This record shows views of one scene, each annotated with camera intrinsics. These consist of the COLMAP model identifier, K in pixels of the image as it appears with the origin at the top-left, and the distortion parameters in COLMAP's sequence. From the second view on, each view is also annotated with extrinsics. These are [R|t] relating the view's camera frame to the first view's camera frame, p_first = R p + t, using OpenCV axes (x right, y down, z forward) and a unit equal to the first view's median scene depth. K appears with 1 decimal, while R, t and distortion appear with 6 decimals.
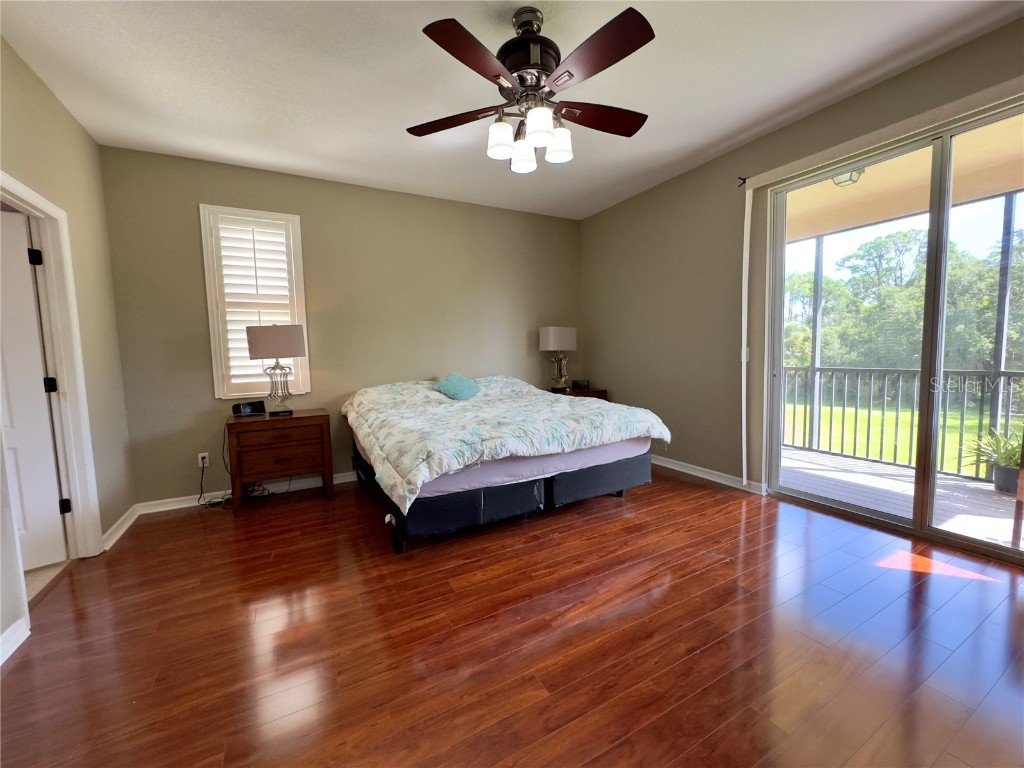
lens RADIAL K [[409.2, 0, 511.6], [0, 409.2, 383.4], [0, 0, 1]] dist [-0.003054, 0.000156]
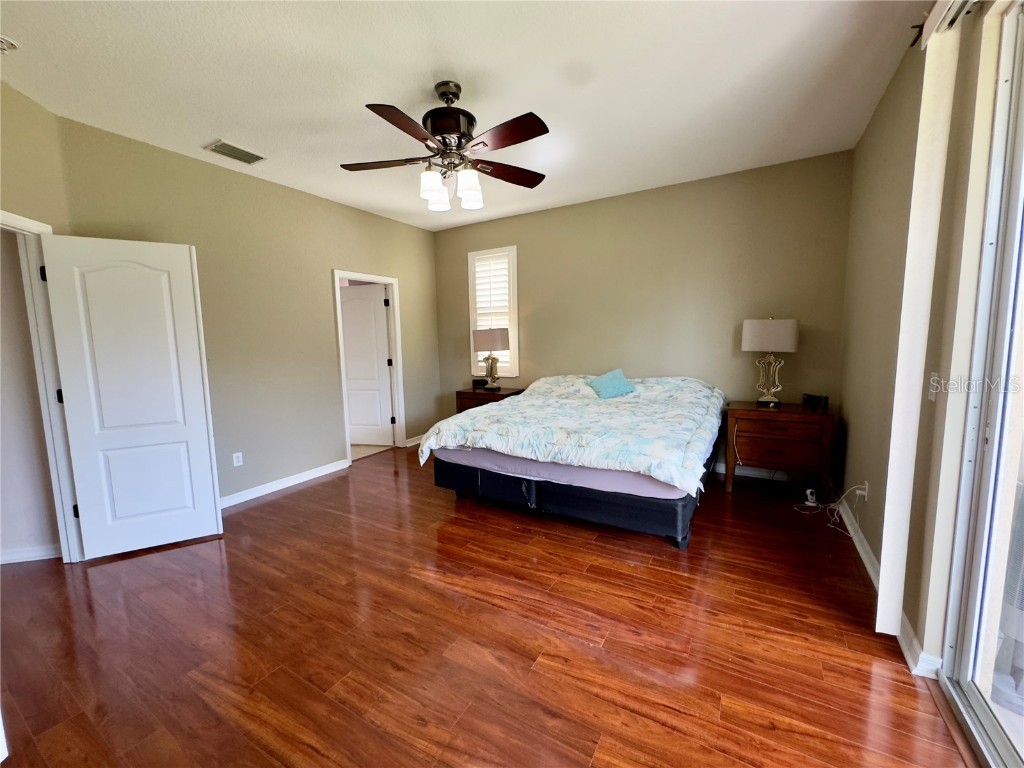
lens RADIAL K [[409.2, 0, 511.6], [0, 409.2, 383.4], [0, 0, 1]] dist [-0.003054, 0.000156]
pose [[0.511698, 0.110847, -0.851985, 0.930356], [-0.060293, 0.993830, 0.093090, -0.113788], [0.857047, 0.003735, 0.515224, 0.403773]]
